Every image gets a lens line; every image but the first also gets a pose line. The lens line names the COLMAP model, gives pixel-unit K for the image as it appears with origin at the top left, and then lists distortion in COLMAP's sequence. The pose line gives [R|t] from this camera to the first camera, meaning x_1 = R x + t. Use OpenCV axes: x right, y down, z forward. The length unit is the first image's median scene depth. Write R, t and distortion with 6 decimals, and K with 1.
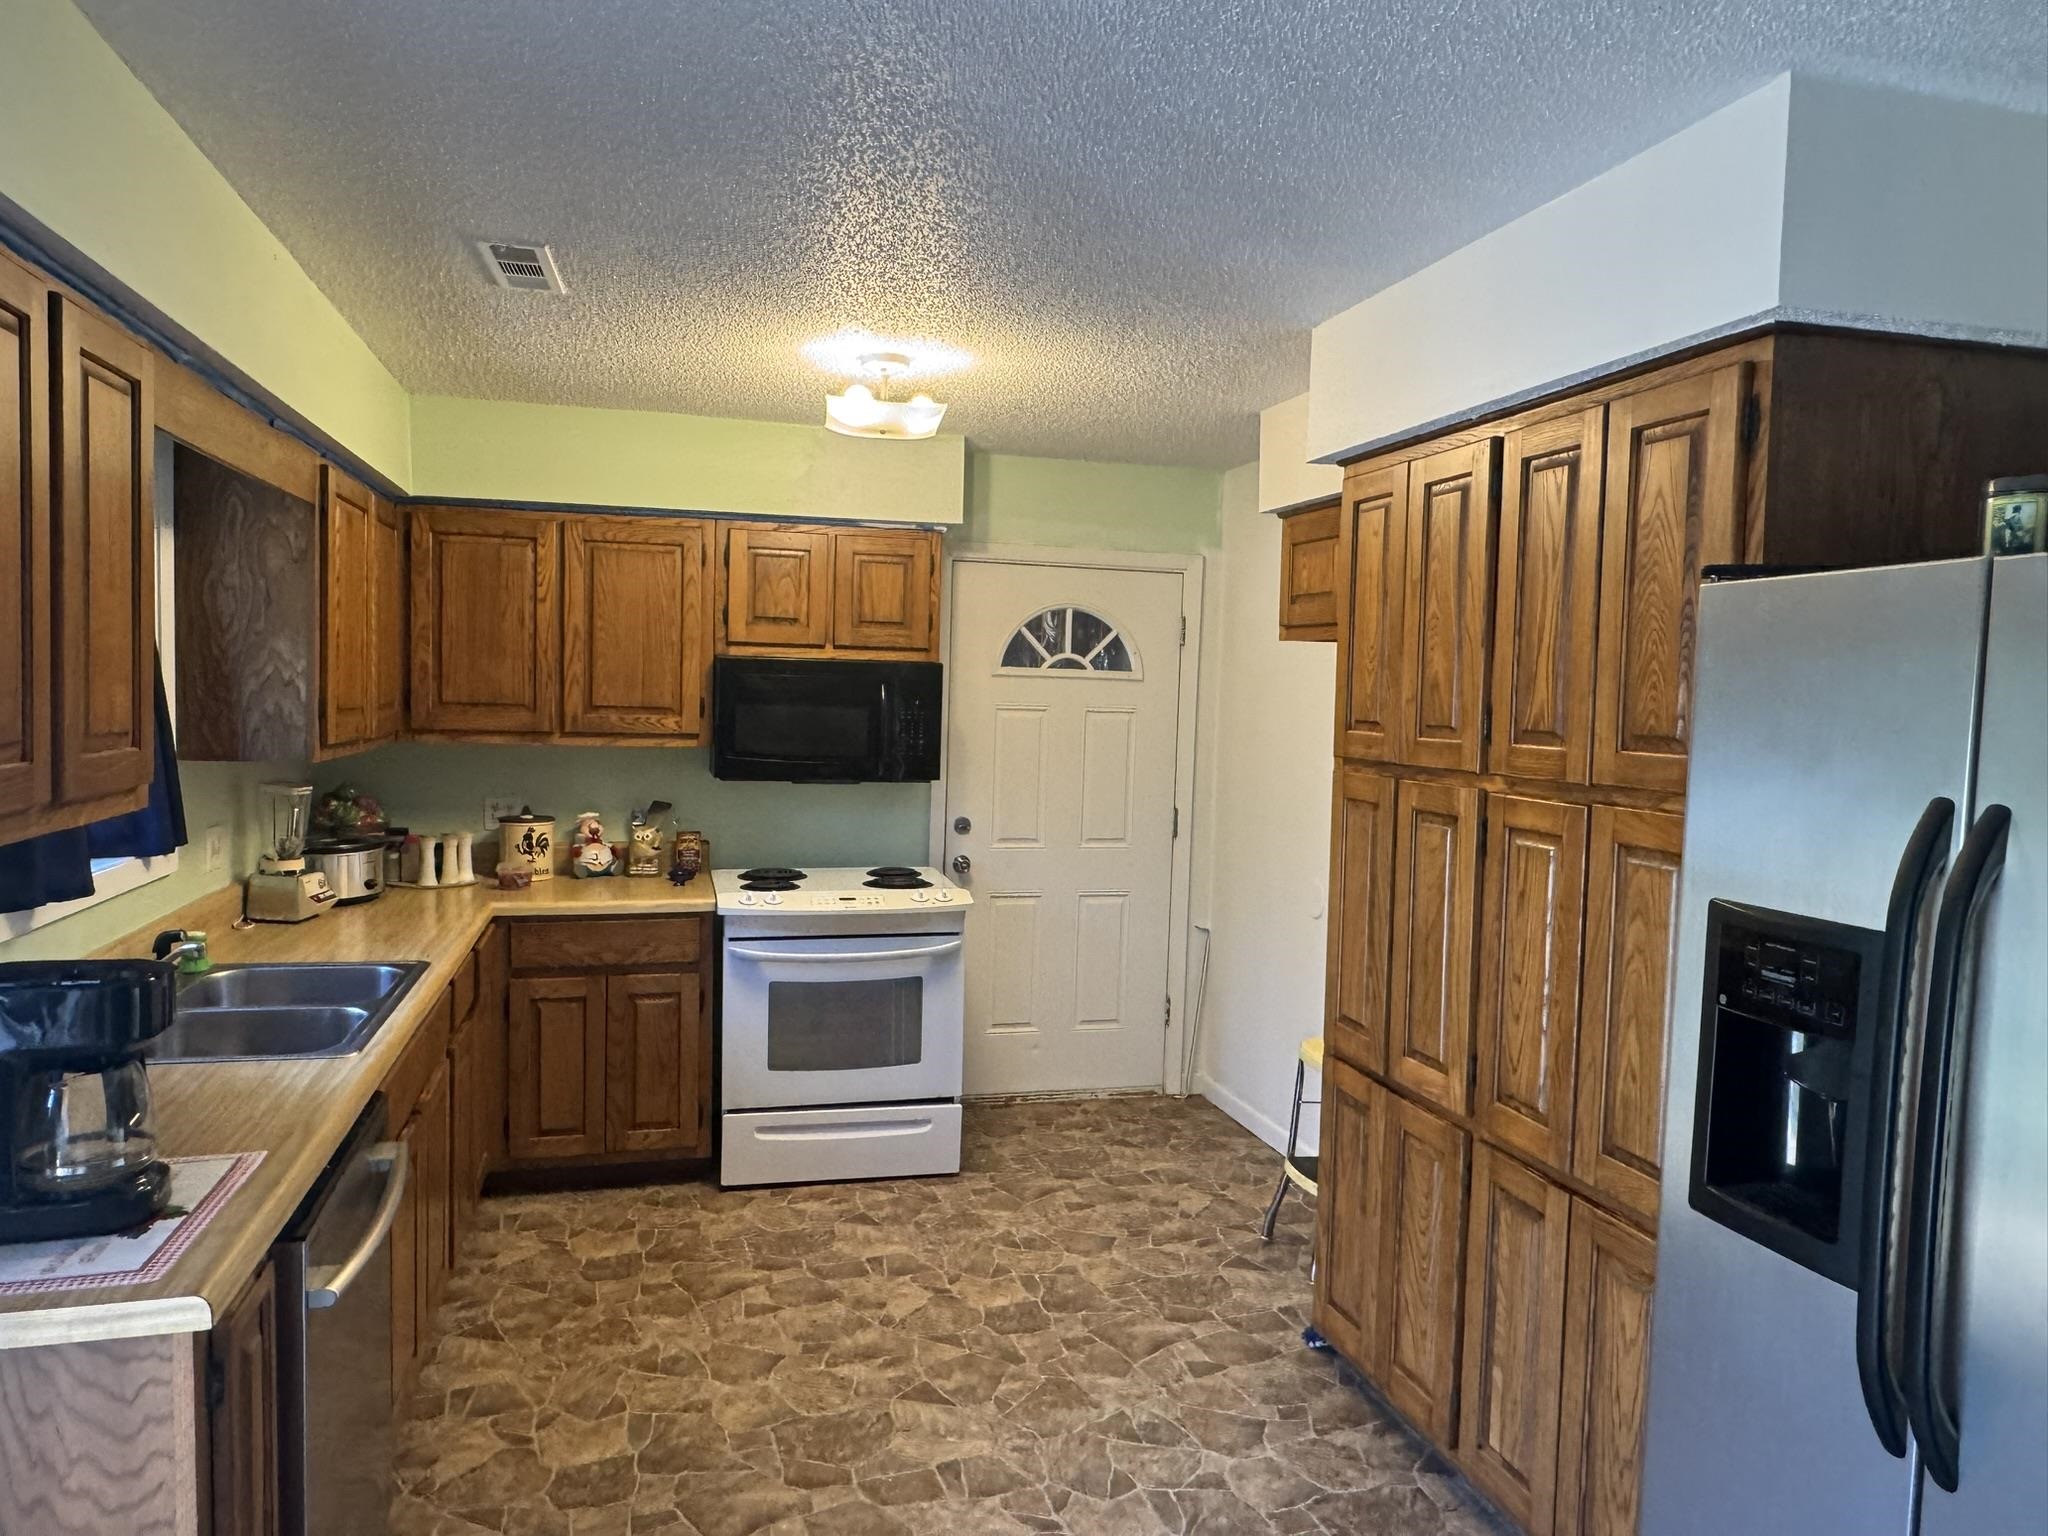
lens RADIAL K [[1343.6, 0, 997.6], [0, 1343.6, 768.1], [0, 0, 1]] dist [-0.005124, 0.001140]
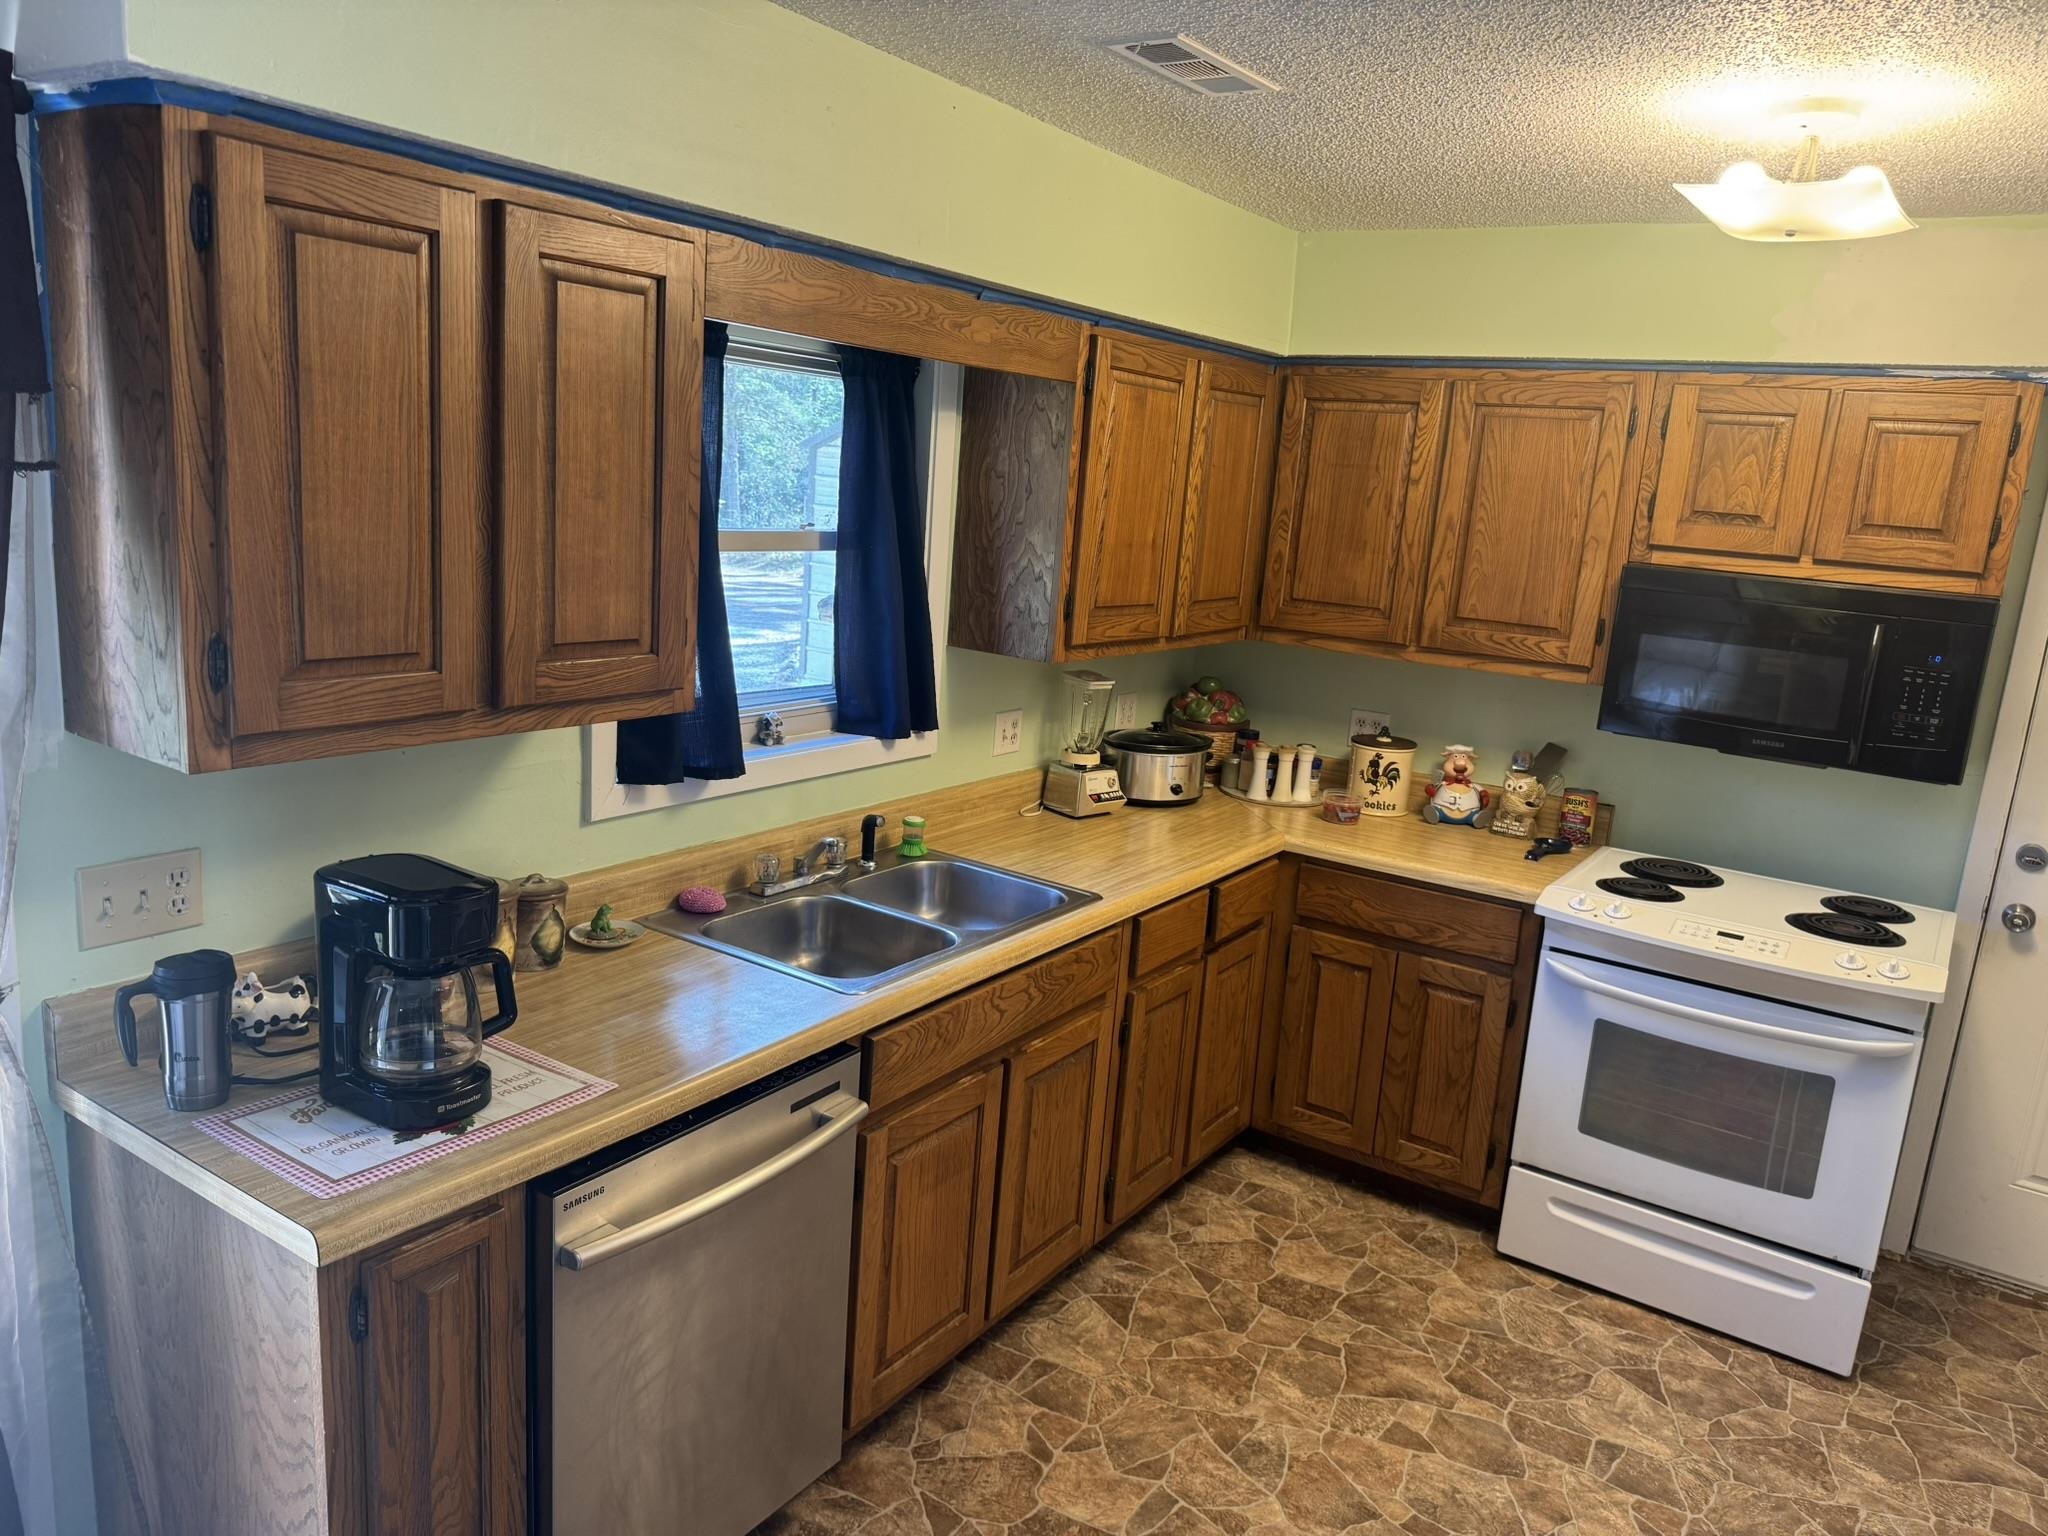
lens RADIAL K [[1442.6, 0, 1023.9], [0, 1442.6, 777.3], [0, 0, 1]] dist [0.057335, -0.072406]
pose [[0.665979, 0.178627, -0.724268, 0.178295], [-0.100827, 0.983552, 0.149862, -0.059122], [0.739125, -0.026780, 0.673036, 0.240359]]
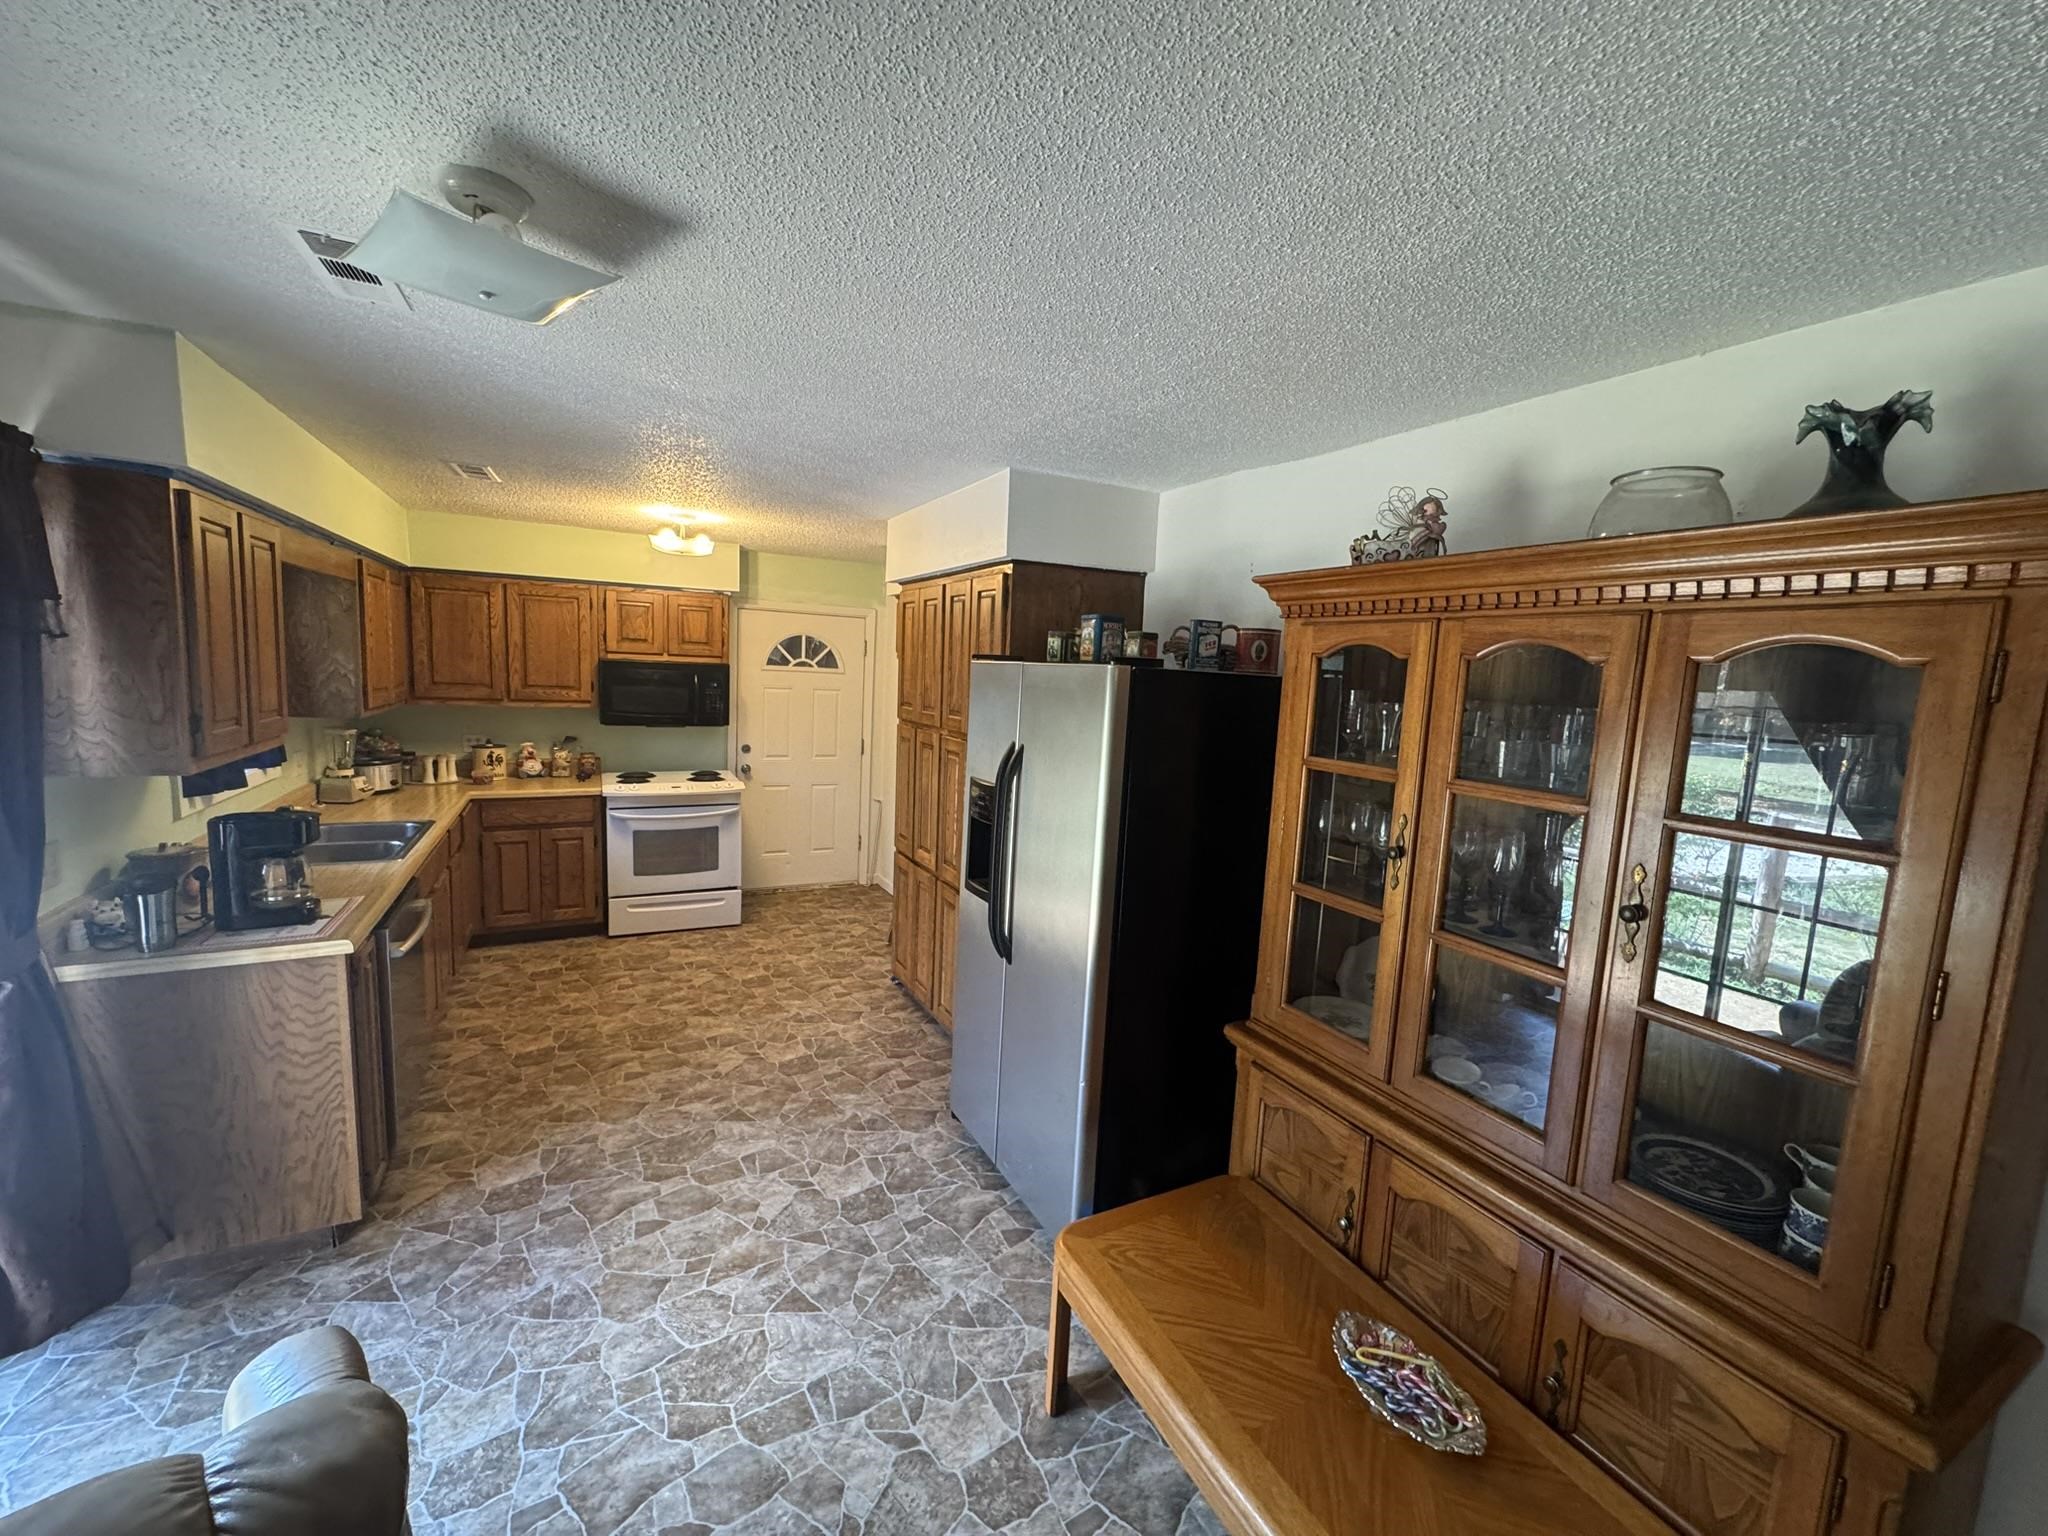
lens RADIAL K [[826.8, 0, 1024.0], [0, 826.8, 768.0], [0, 0, 1]] dist [0.000815, -0.000013]
pose [[0.972465, -0.009466, 0.232855, 0.102452], [-0.006697, 0.997627, 0.068522, -0.015950], [-0.232951, -0.068195, 0.970094, -0.284276]]
